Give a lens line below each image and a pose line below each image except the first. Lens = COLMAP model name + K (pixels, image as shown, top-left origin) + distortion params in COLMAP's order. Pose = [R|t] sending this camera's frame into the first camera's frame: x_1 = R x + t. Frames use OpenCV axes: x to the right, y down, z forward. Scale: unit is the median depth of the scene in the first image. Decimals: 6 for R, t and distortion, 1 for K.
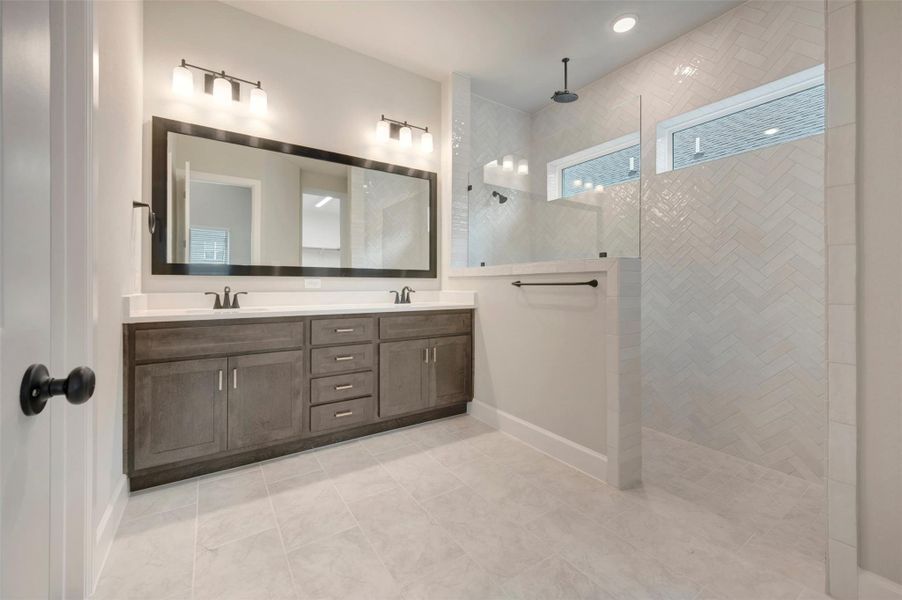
lens RADIAL K [[364.4, 0, 452.4], [0, 364.4, 283.7], [0, 0, 1]] dist [0.000413, -0.000005]
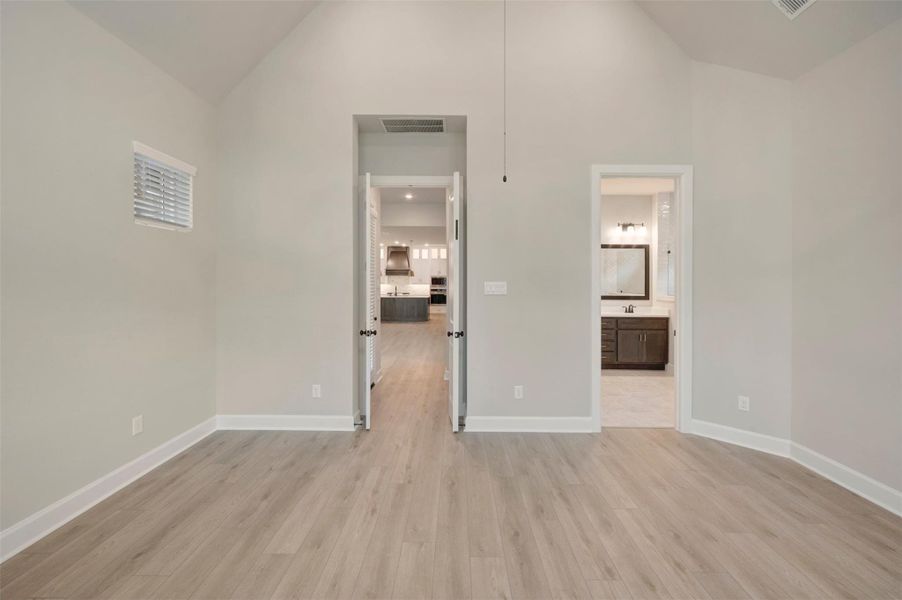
lens RADIAL K [[376.7, 0, 452.3], [0, 376.7, 274.5], [0, 0, 1]] dist [-0.000941, -0.000260]
pose [[0.826813, -0.006308, -0.562442, 0.271088], [-0.006515, 0.999763, -0.020790, -0.129790], [0.562440, 0.020854, 0.826575, -1.530253]]
